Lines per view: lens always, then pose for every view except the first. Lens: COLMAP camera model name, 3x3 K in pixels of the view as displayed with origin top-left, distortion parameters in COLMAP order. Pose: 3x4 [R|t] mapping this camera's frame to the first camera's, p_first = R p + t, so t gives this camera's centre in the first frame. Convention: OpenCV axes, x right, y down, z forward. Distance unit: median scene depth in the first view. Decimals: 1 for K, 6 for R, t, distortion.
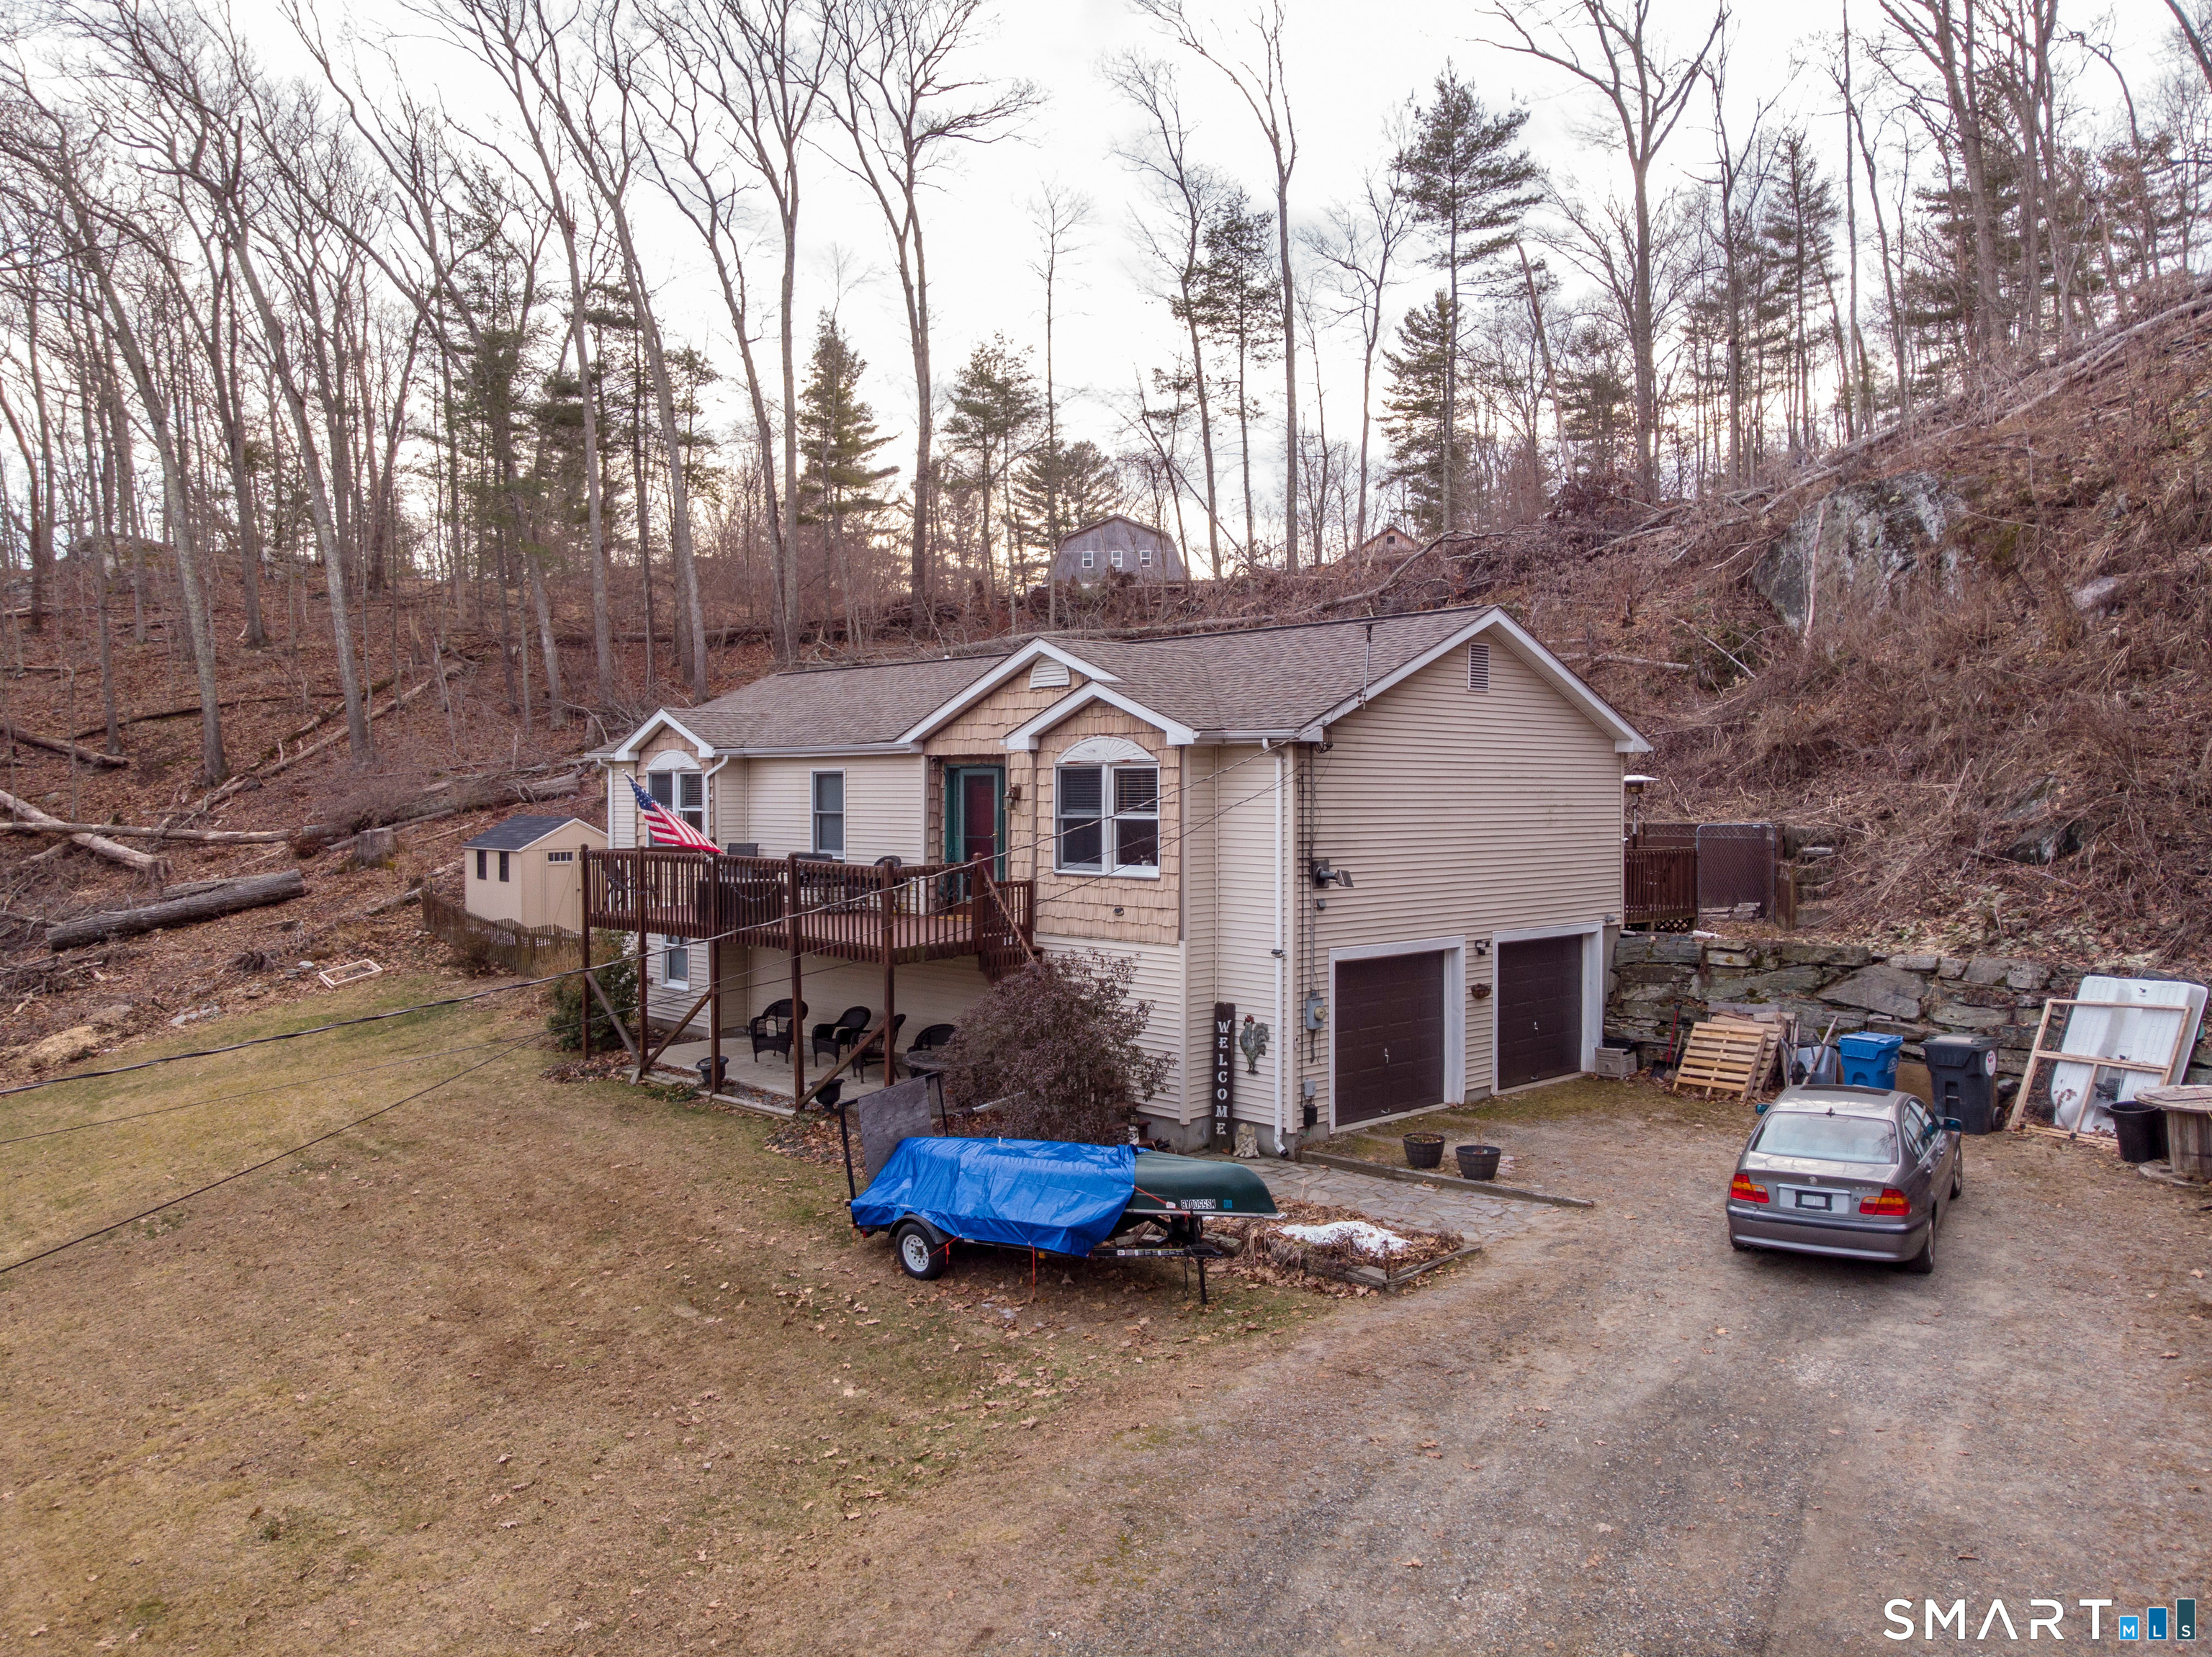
lens RADIAL K [[1627.0, 0, 1103.1], [0, 1627.0, 810.2], [0, 0, 1]] dist [0.001702, -0.005706]
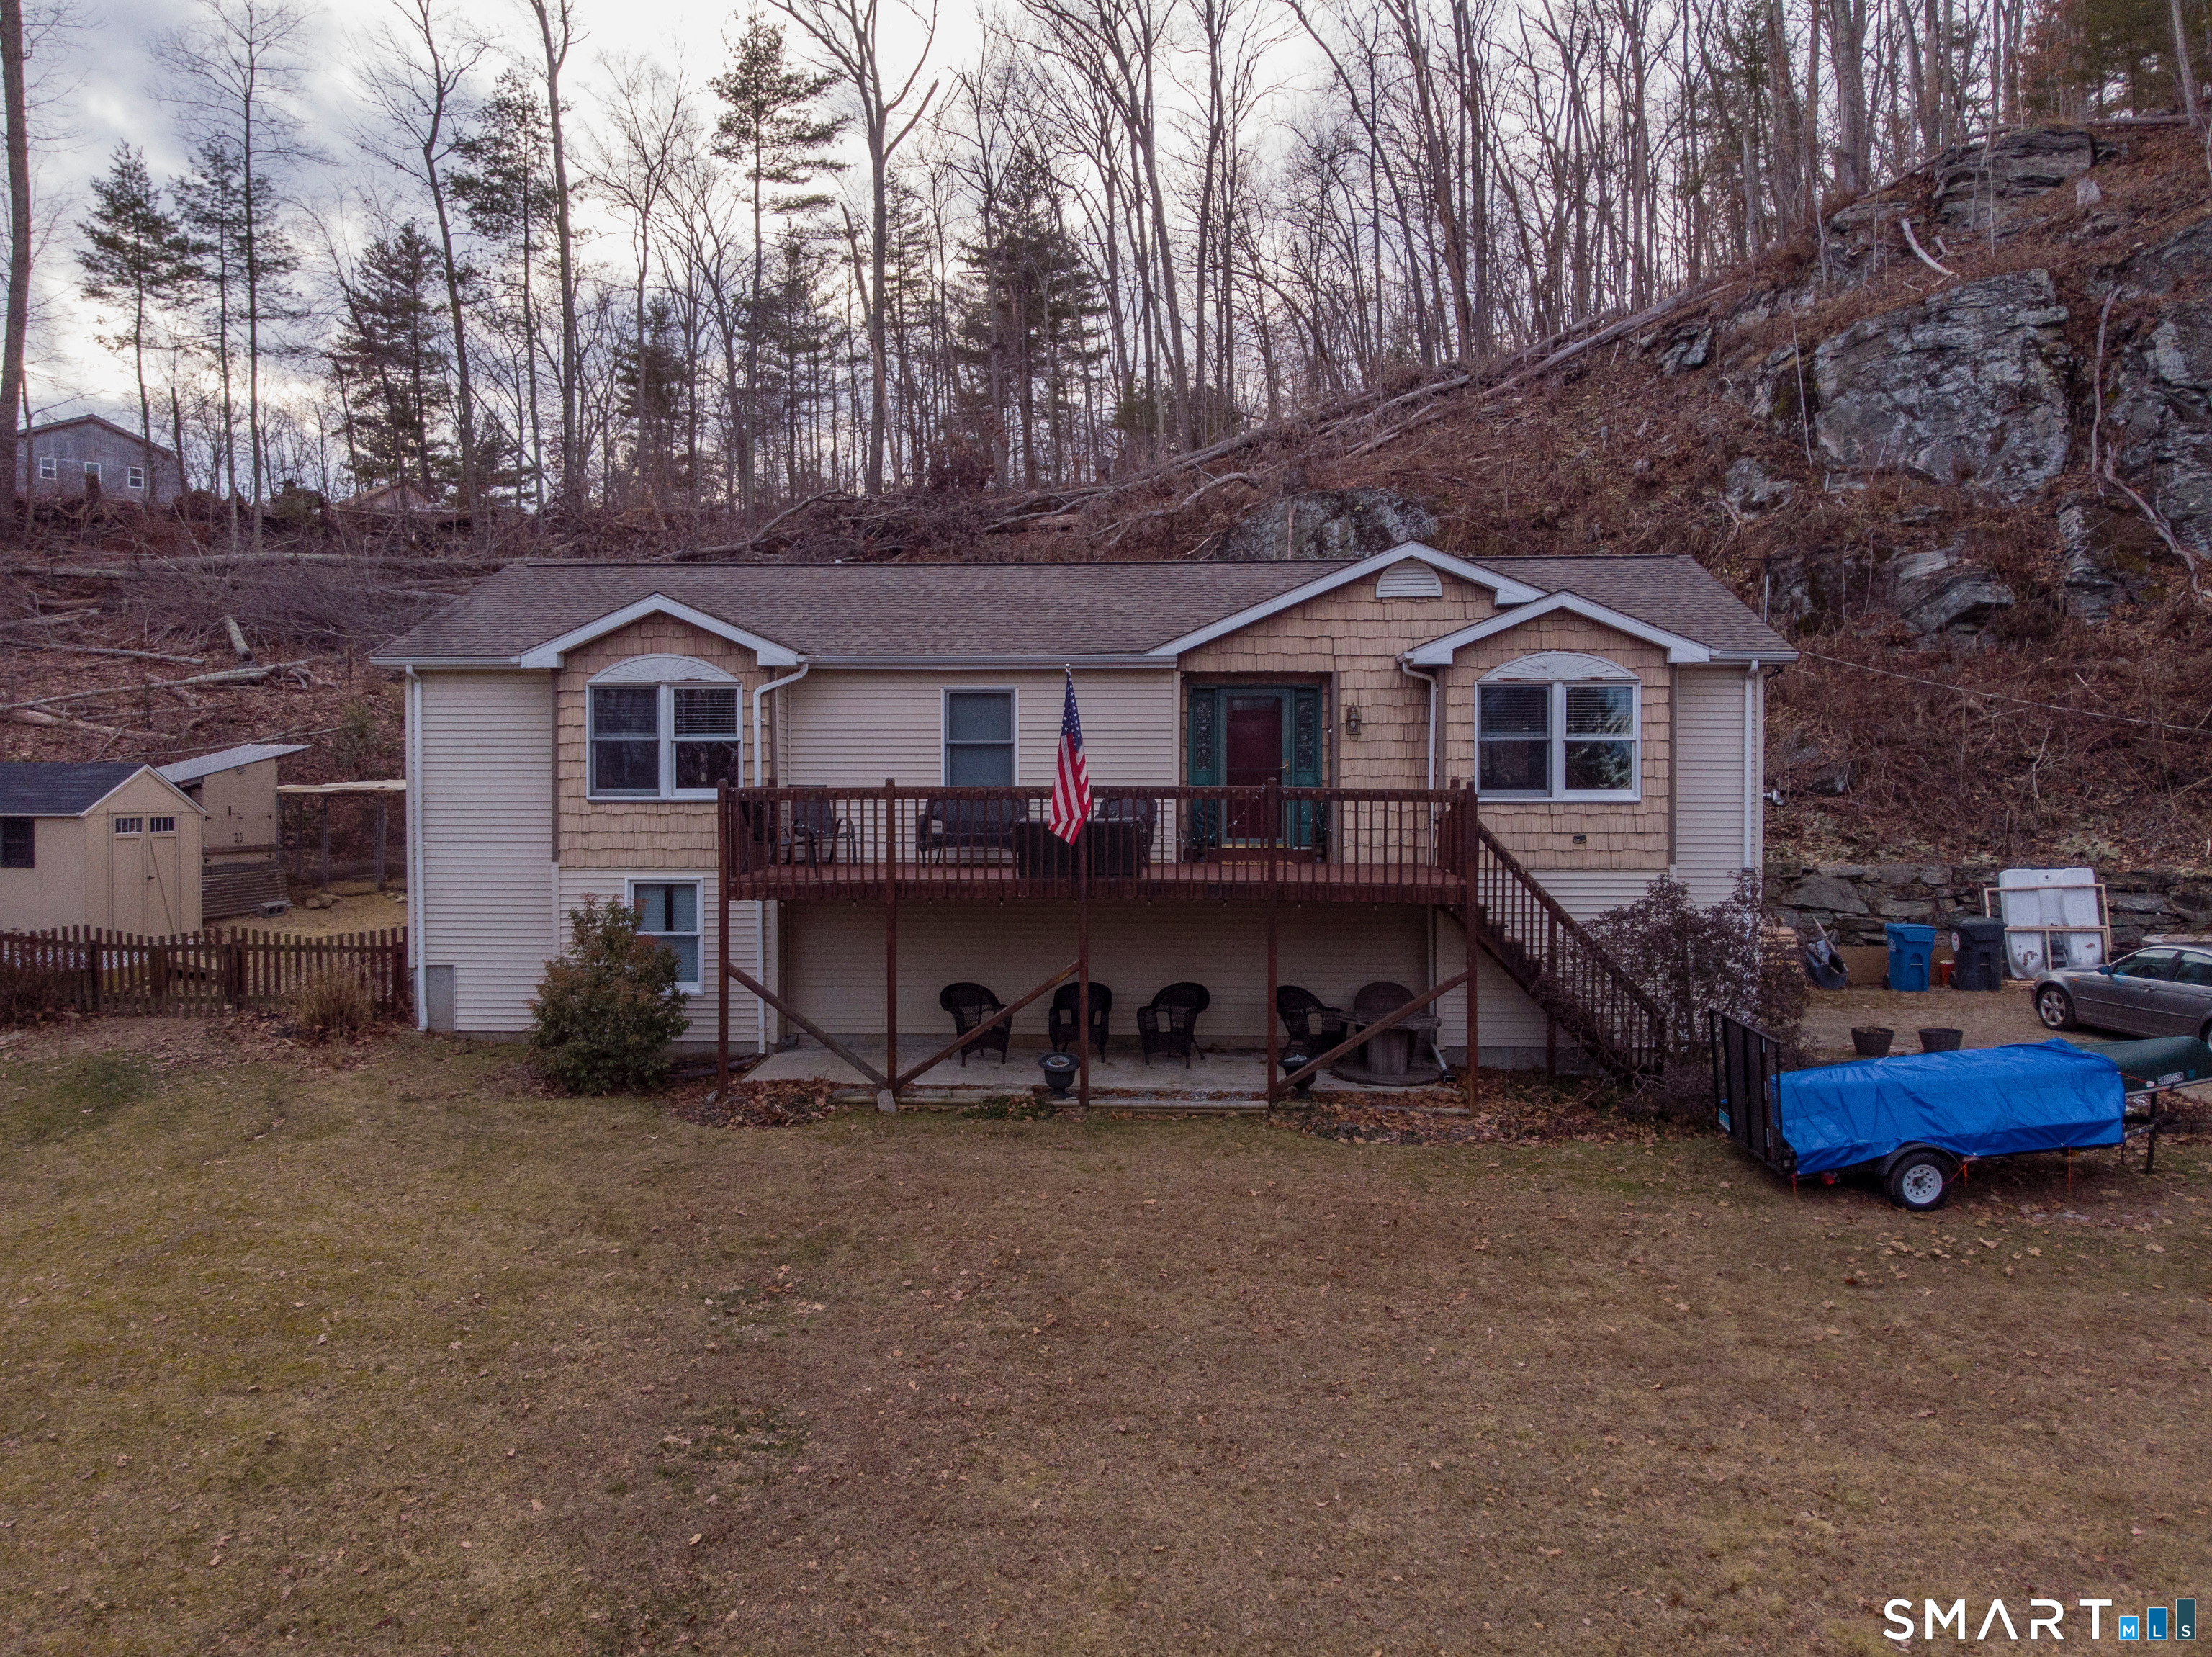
lens RADIAL K [[1628.8, 0, 1100.5], [0, 1628.8, 820.5], [0, 0, 1]] dist [-0.042587, 0.054724]
pose [[0.734647, -0.011143, 0.678358, -0.693408], [0.007189, 0.999937, 0.008640, 0.034493], [-0.678411, -0.001471, 0.734681, 0.411391]]
